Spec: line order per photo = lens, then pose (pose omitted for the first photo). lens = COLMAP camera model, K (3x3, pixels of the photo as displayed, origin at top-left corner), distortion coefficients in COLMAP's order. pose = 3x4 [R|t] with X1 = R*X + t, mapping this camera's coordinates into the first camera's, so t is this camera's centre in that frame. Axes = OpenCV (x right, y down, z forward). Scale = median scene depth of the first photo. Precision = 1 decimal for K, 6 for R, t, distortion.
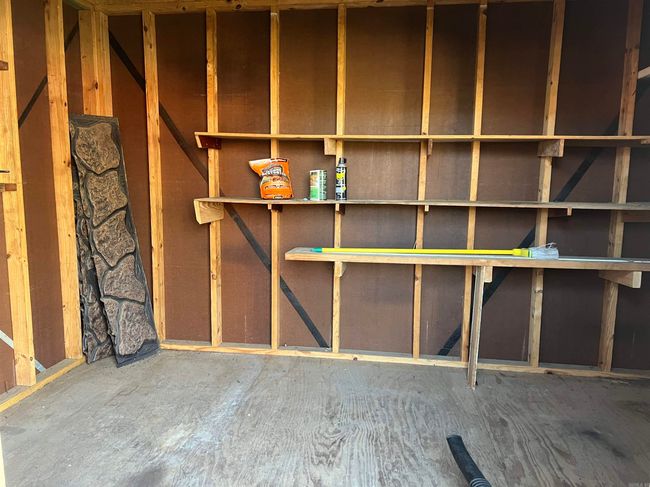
lens RADIAL K [[485.8, 0, 326.5], [0, 485.8, 240.4], [0, 0, 1]] dist [0.087318, -0.092376]
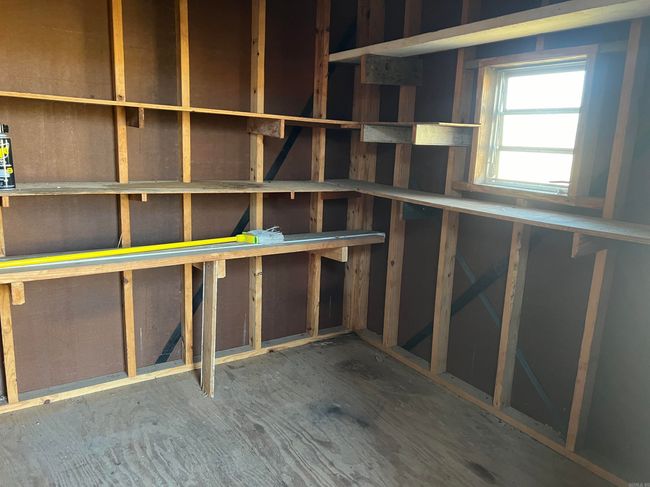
lens RADIAL K [[485.8, 0, 326.5], [0, 485.8, 240.4], [0, 0, 1]] dist [0.087318, -0.092376]
pose [[0.749445, -0.114559, 0.652080, -0.092002], [0.046950, 0.991633, 0.120252, -0.073775], [-0.660400, -0.059508, 0.748552, 0.197670]]
